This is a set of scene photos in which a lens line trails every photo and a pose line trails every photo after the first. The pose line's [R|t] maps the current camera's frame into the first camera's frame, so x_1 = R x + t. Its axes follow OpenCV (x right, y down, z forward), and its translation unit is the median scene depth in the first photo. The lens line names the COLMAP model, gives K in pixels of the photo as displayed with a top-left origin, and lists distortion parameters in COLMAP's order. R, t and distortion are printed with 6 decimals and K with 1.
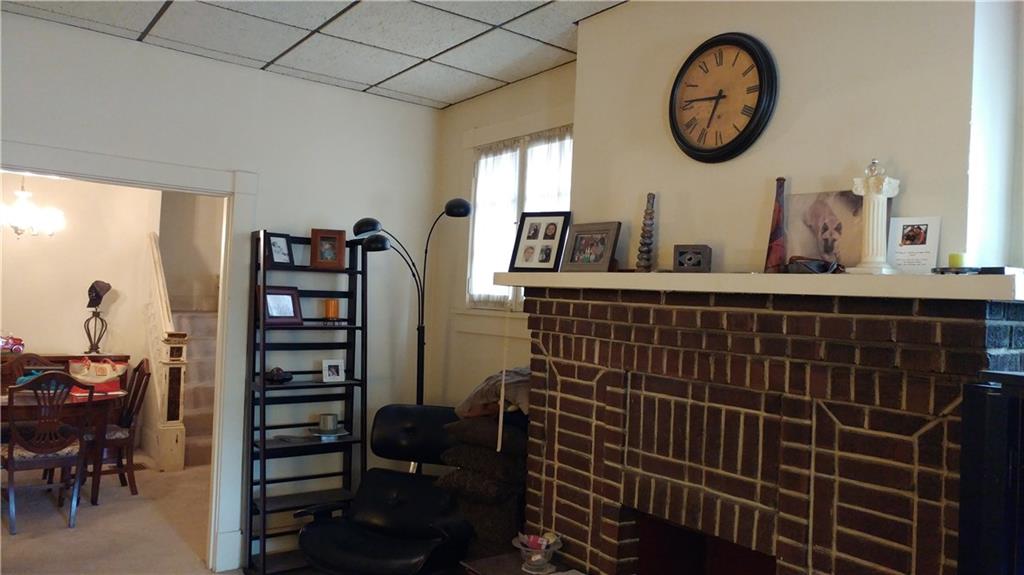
lens RADIAL K [[728.0, 0, 515.8], [0, 728.0, 290.7], [0, 0, 1]] dist [-0.019428, 0.002285]
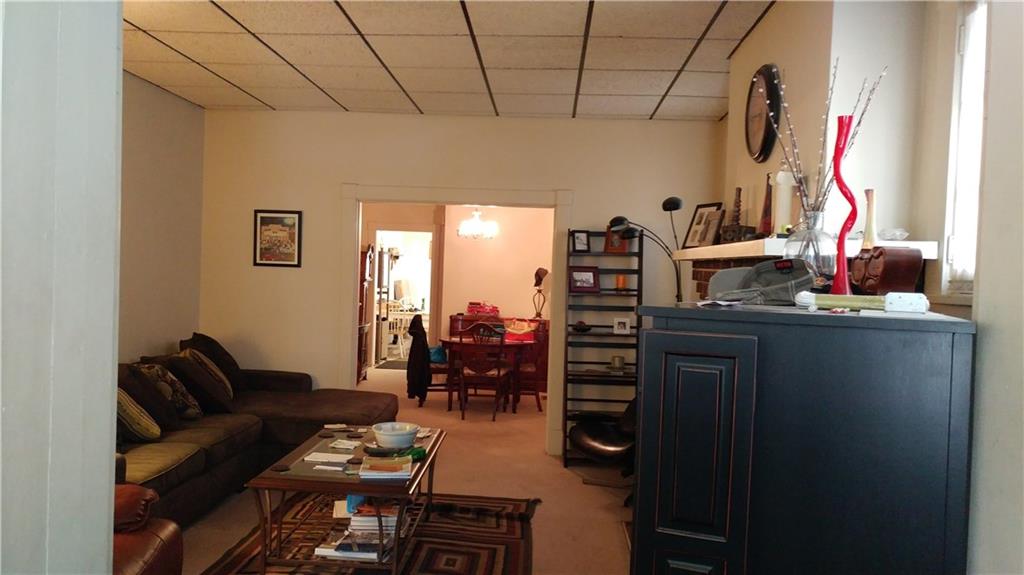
lens RADIAL K [[728.0, 0, 512.7], [0, 728.0, 286.2], [0, 0, 1]] dist [-0.019428, 0.002285]
pose [[0.753064, -0.007337, -0.657906, 0.518412], [0.012422, 0.999918, 0.003067, 0.027112], [0.657830, -0.010482, 0.753093, -0.193562]]
